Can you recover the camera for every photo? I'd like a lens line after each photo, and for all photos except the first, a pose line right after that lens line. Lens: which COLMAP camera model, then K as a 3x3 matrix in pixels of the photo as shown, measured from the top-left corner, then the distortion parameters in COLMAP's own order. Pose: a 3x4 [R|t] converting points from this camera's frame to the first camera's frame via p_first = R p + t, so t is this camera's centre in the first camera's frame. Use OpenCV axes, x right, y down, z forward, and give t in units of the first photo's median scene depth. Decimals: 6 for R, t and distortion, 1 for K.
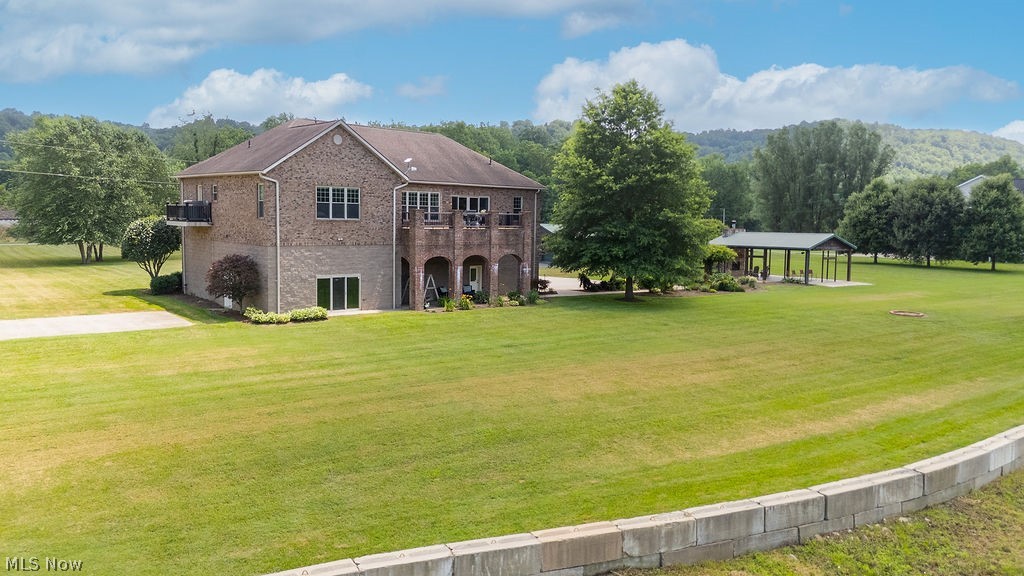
lens RADIAL K [[689.1, 0, 512.0], [0, 689.1, 288.0], [0, 0, 1]] dist [0.001273, 0.000363]
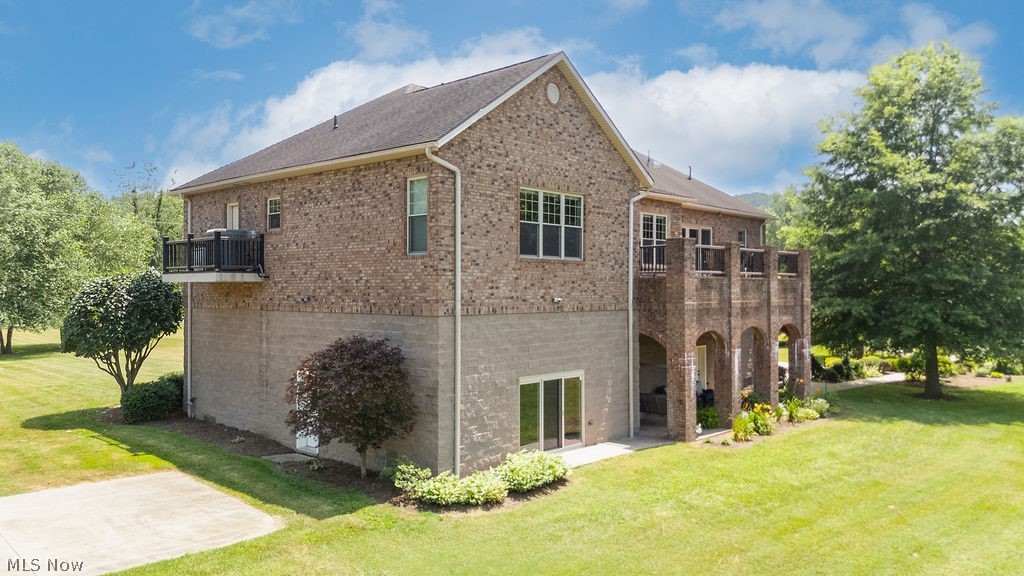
lens RADIAL K [[720.4, 0, 512.0], [0, 720.4, 288.0], [0, 0, 1]] dist [0.033051, -0.005592]
pose [[0.997026, -0.021216, 0.074090, -0.309336], [0.028790, 0.994294, -0.102716, -0.027736], [-0.071488, 0.104544, 0.991948, 0.493597]]
